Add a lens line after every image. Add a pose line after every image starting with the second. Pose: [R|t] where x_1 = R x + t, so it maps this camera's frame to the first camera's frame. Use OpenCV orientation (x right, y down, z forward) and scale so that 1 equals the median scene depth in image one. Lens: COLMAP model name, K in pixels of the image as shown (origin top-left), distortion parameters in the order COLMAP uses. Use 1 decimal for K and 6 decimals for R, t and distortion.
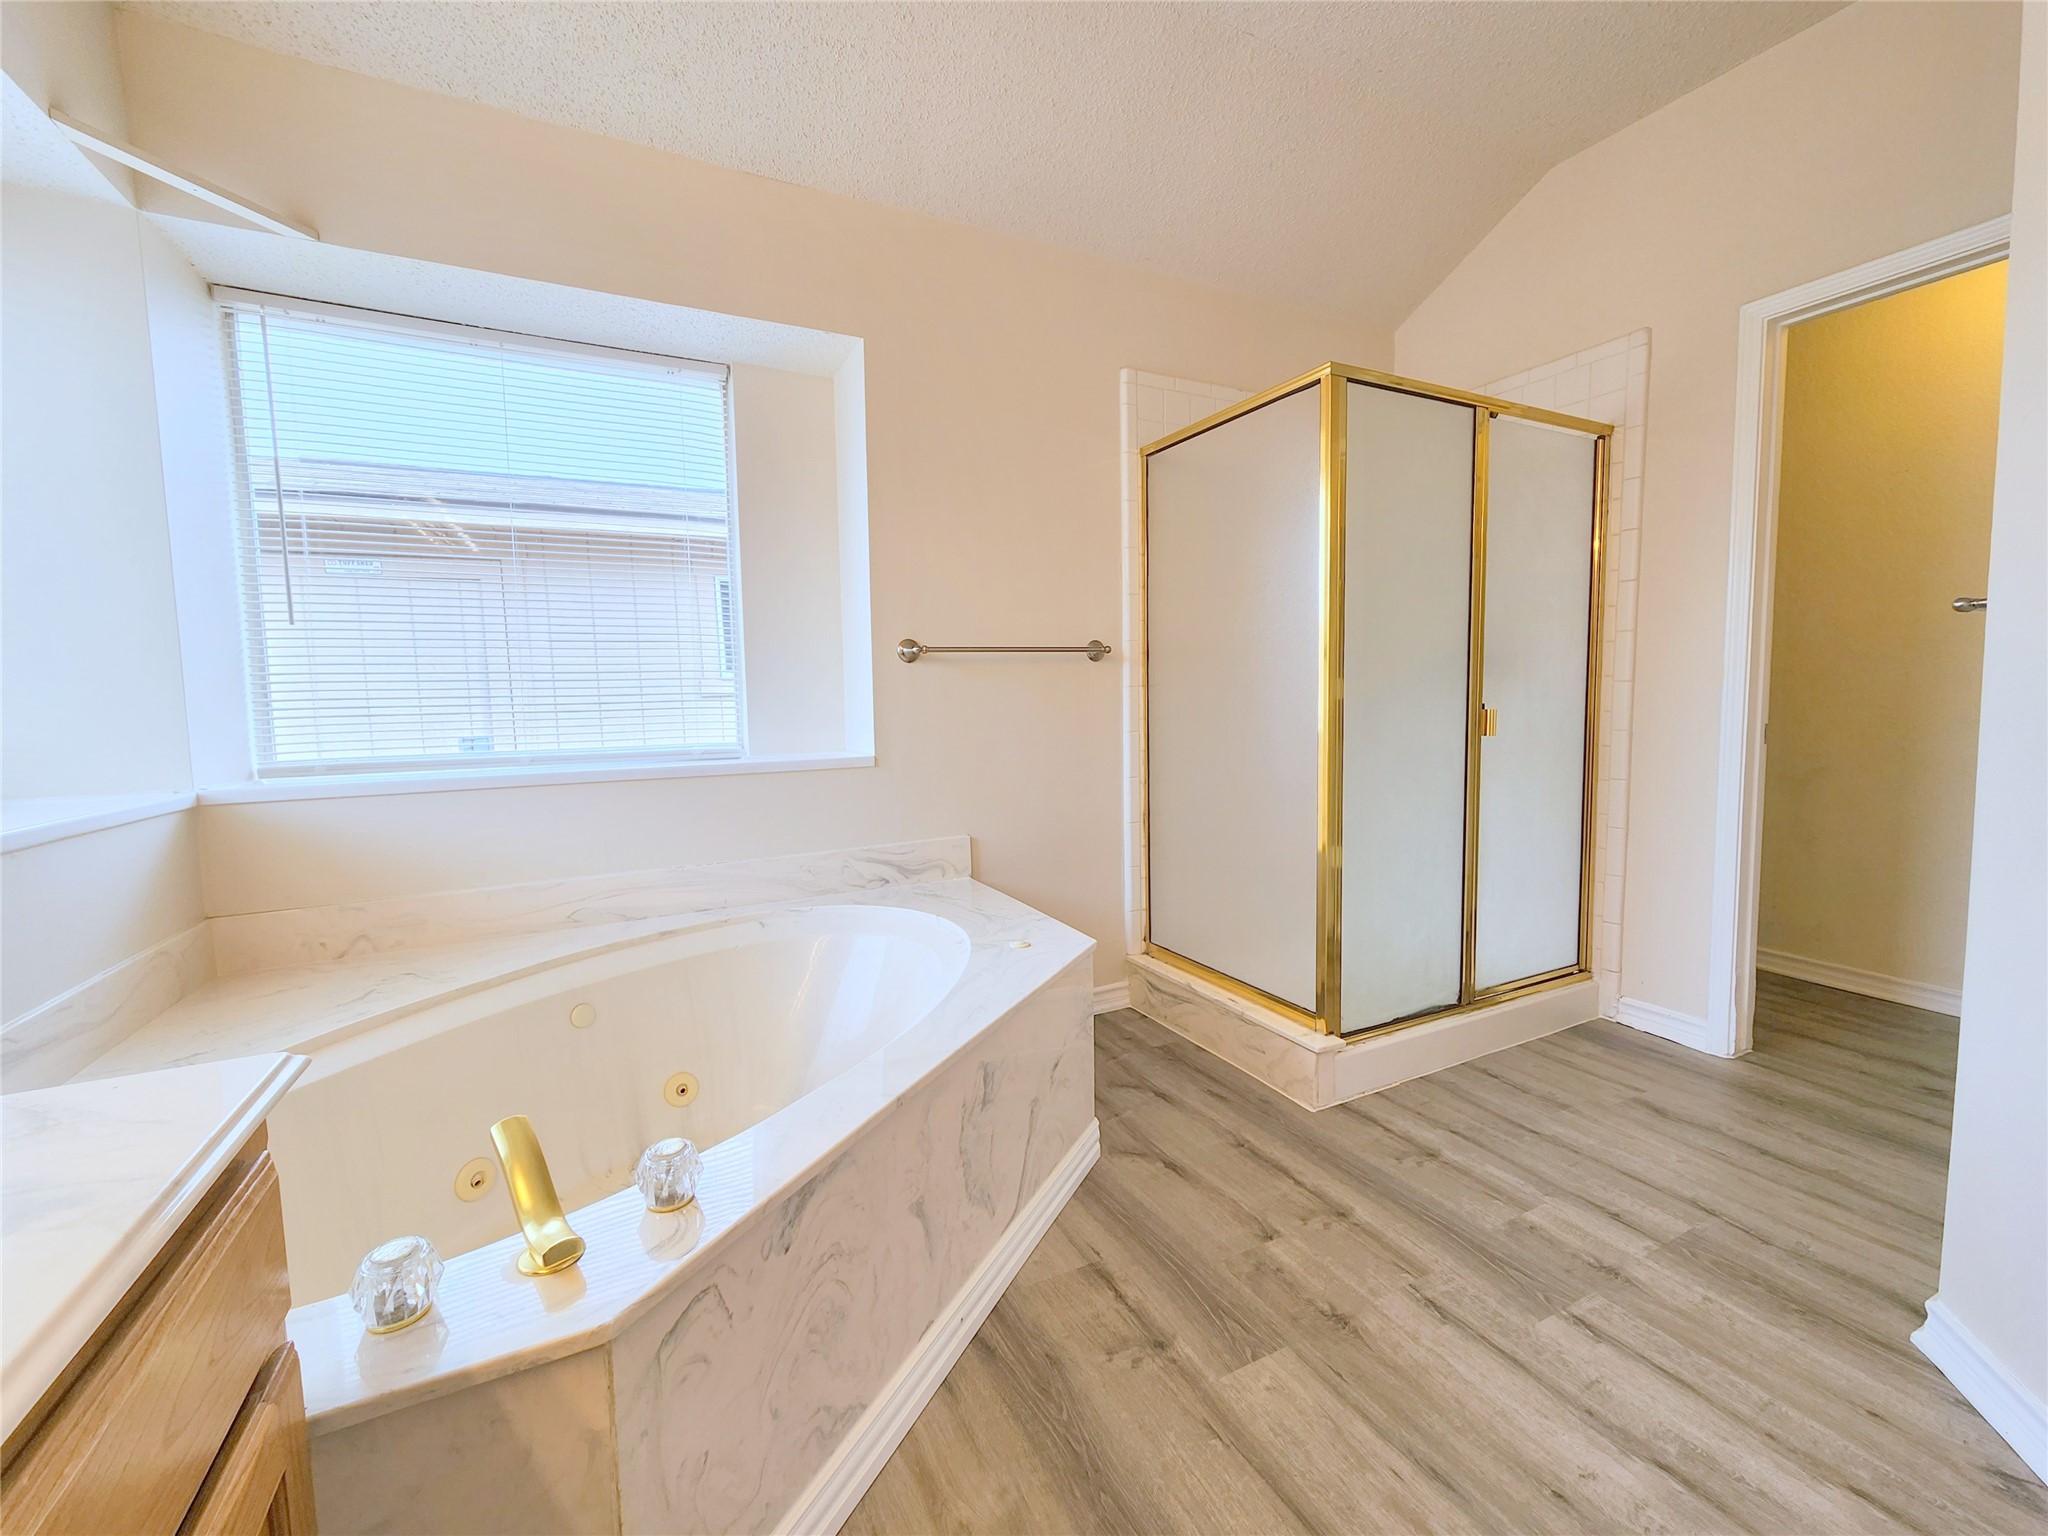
lens RADIAL K [[831.9, 0, 1024.0], [0, 831.9, 768.0], [0, 0, 1]] dist [-0.001830, -0.000266]
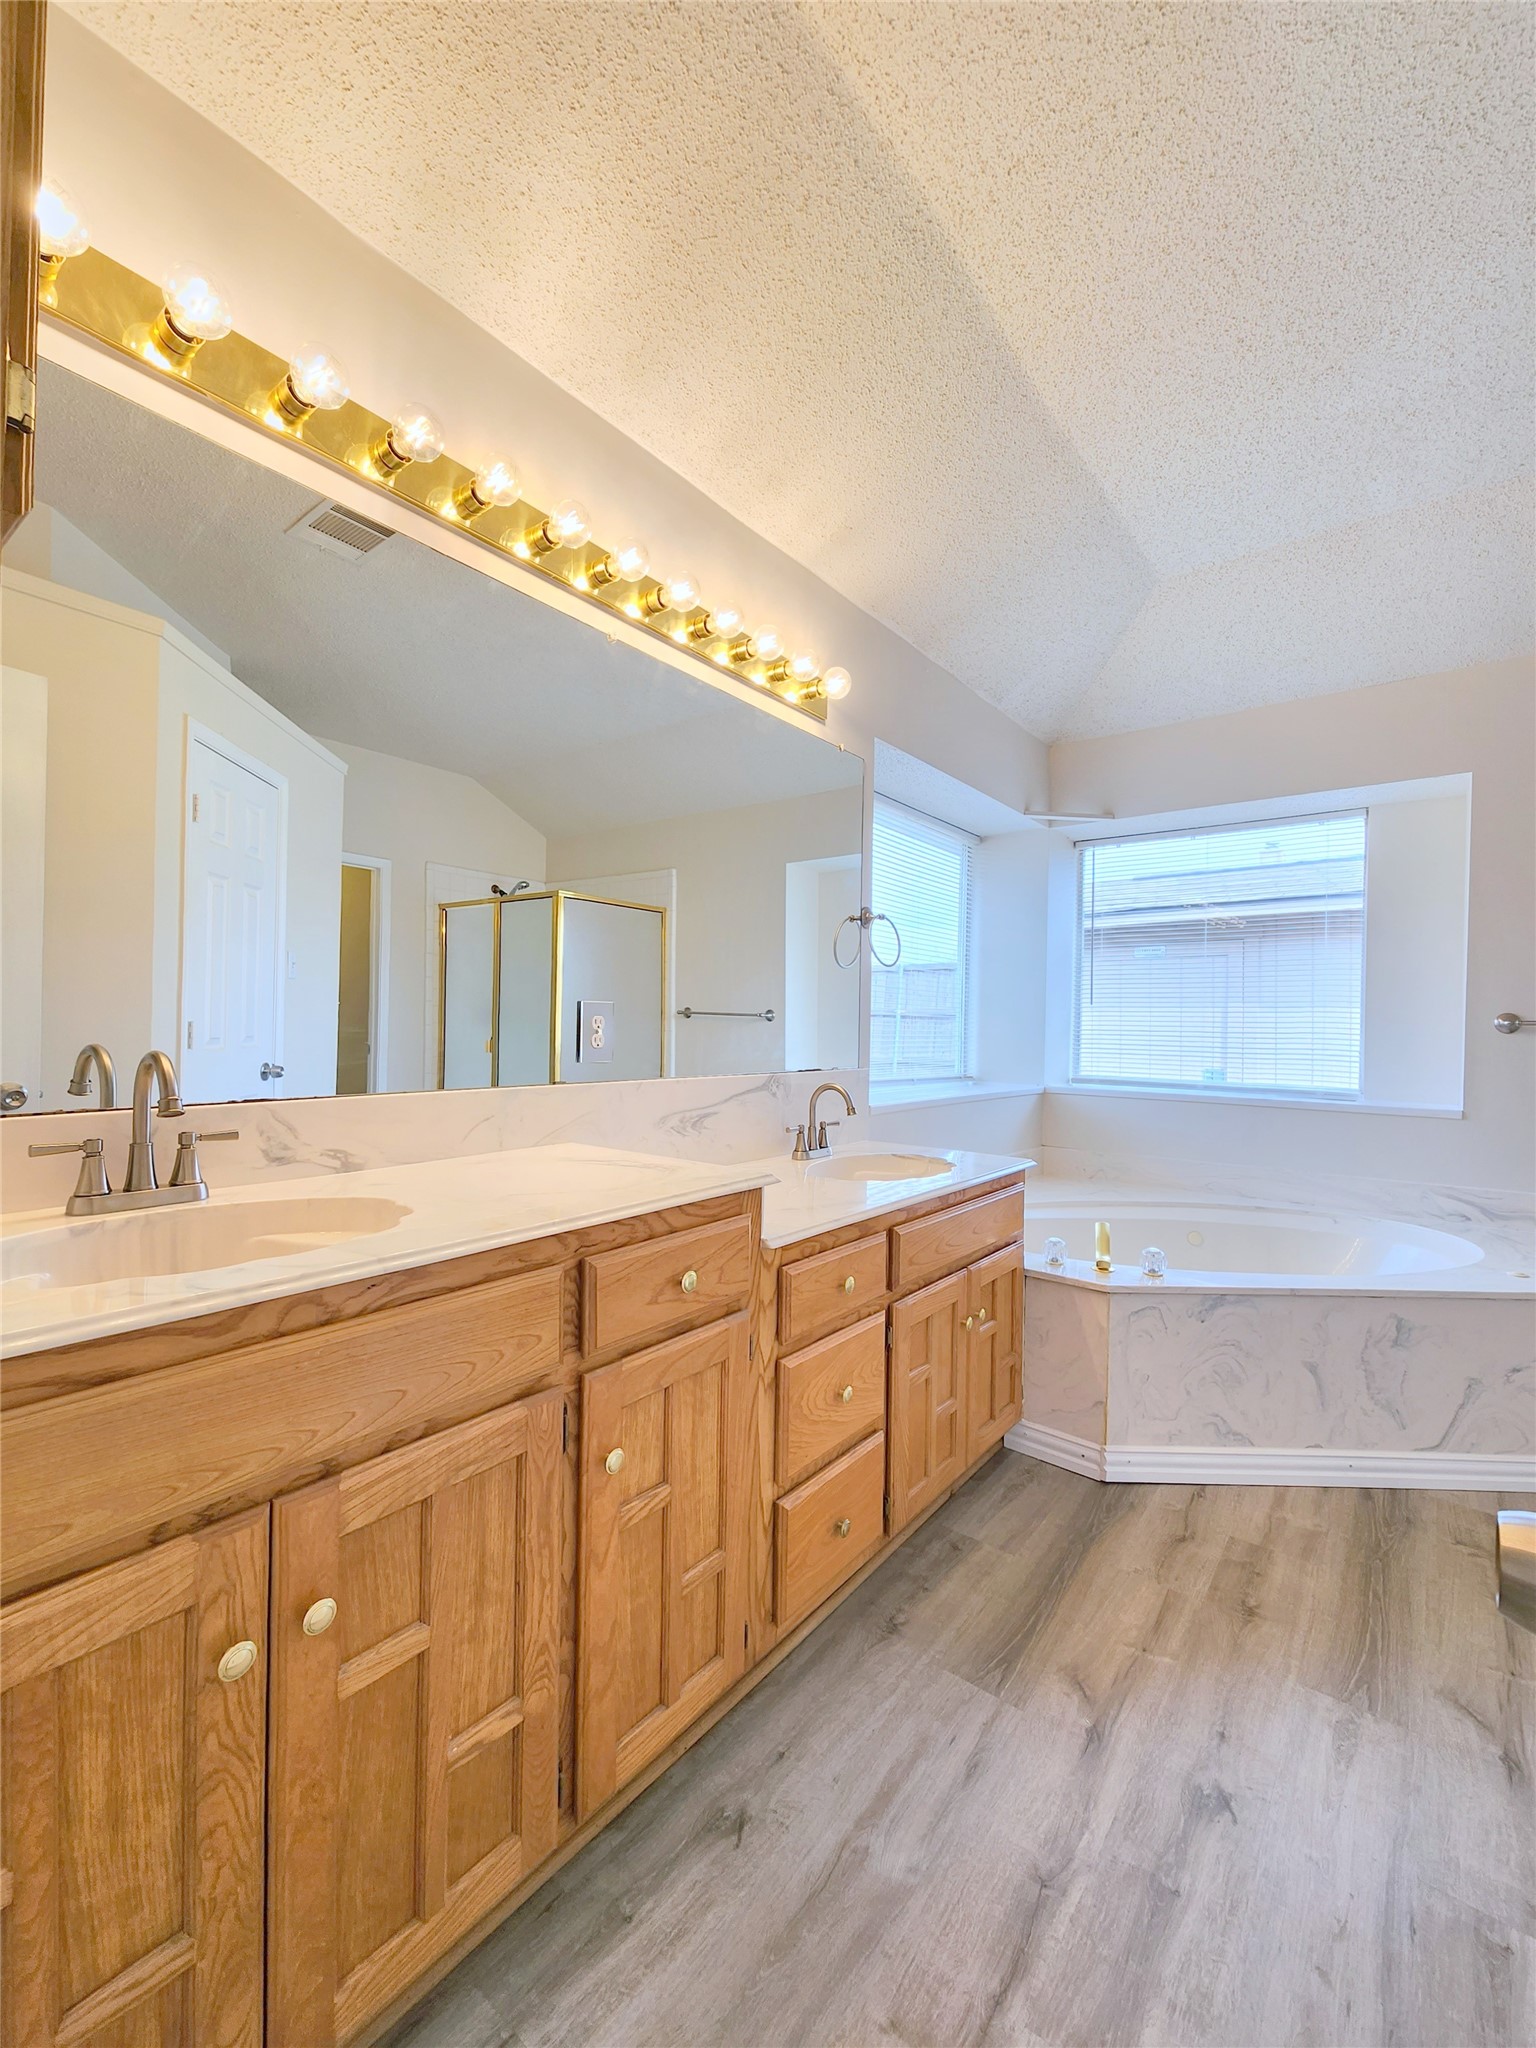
lens RADIAL K [[842.7, 0, 780.3], [0, 842.7, 1025.0], [0, 0, 1]] dist [-0.001394, -0.000193]
pose [[0.417761, 0.024506, -0.908226, 0.710427], [-0.108371, 0.993844, -0.023032, -0.003402], [0.902071, 0.108047, 0.417845, -0.564332]]
